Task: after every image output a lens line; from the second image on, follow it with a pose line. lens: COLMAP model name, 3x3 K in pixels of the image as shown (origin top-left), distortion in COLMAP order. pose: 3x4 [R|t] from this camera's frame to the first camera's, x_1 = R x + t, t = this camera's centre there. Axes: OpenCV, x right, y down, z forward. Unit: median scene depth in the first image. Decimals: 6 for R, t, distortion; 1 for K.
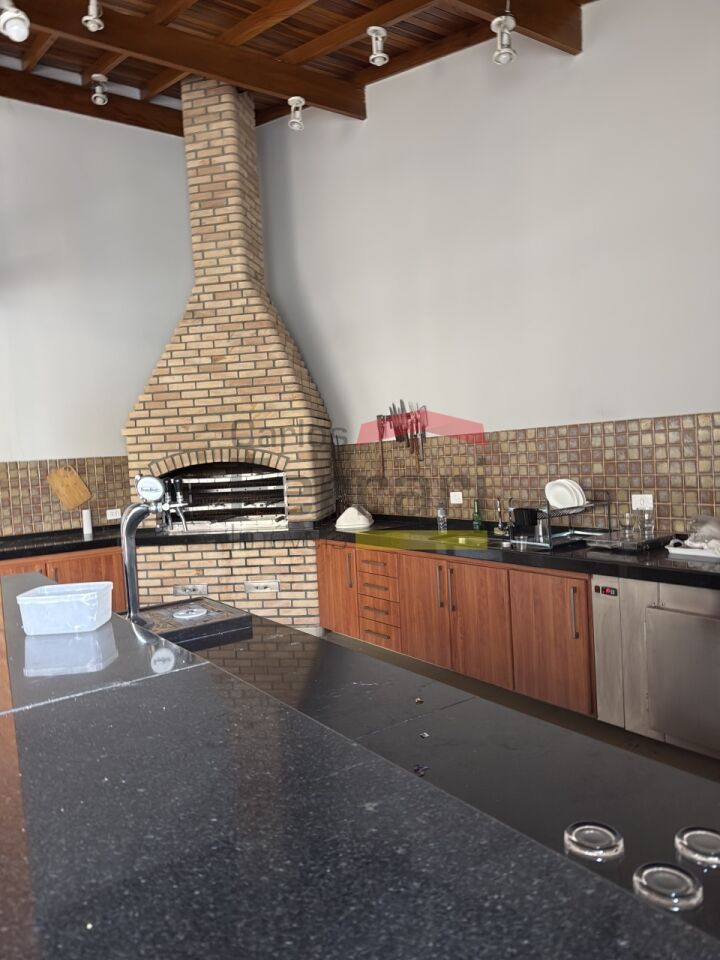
lens RADIAL K [[674.3, 0, 366.7], [0, 674.3, 496.6], [0, 0, 1]] dist [0.006715, 0.001023]
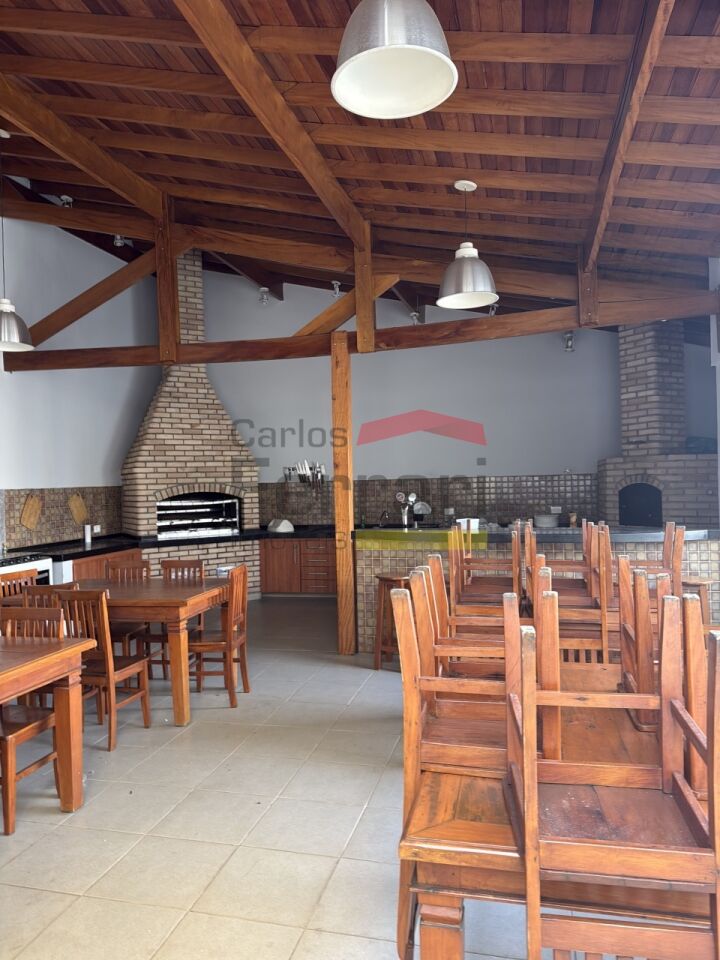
lens RADIAL K [[646.8, 0, 360.0], [0, 646.8, 480.0], [0, 0, 1]] dist [0.004309, 0.000592]
pose [[0.769806, 0.035162, 0.637309, -1.233900], [0.021798, 0.996451, -0.081307, 0.070592], [-0.637906, 0.076483, 0.766307, -0.534924]]
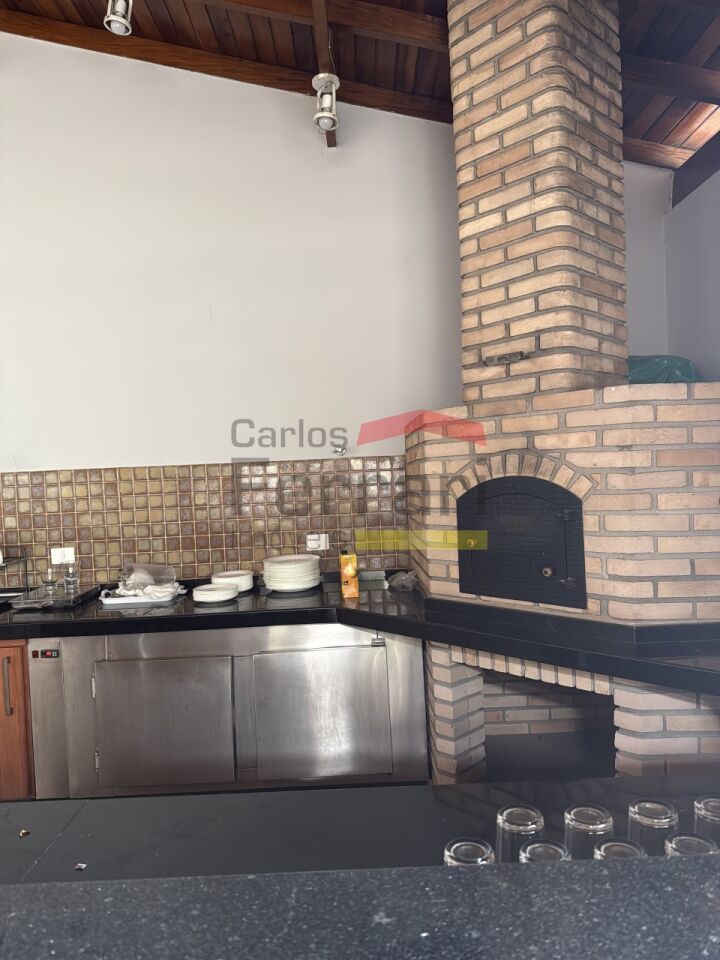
lens RADIAL K [[674.3, 0, 366.7], [0, 674.3, 496.6], [0, 0, 1]] dist [0.006715, 0.001023]
pose [[0.568876, -0.003493, 0.822416, -0.135438], [0.061117, 0.997406, -0.038039, -0.012313], [-0.820149, 0.071903, 0.567614, 0.080302]]
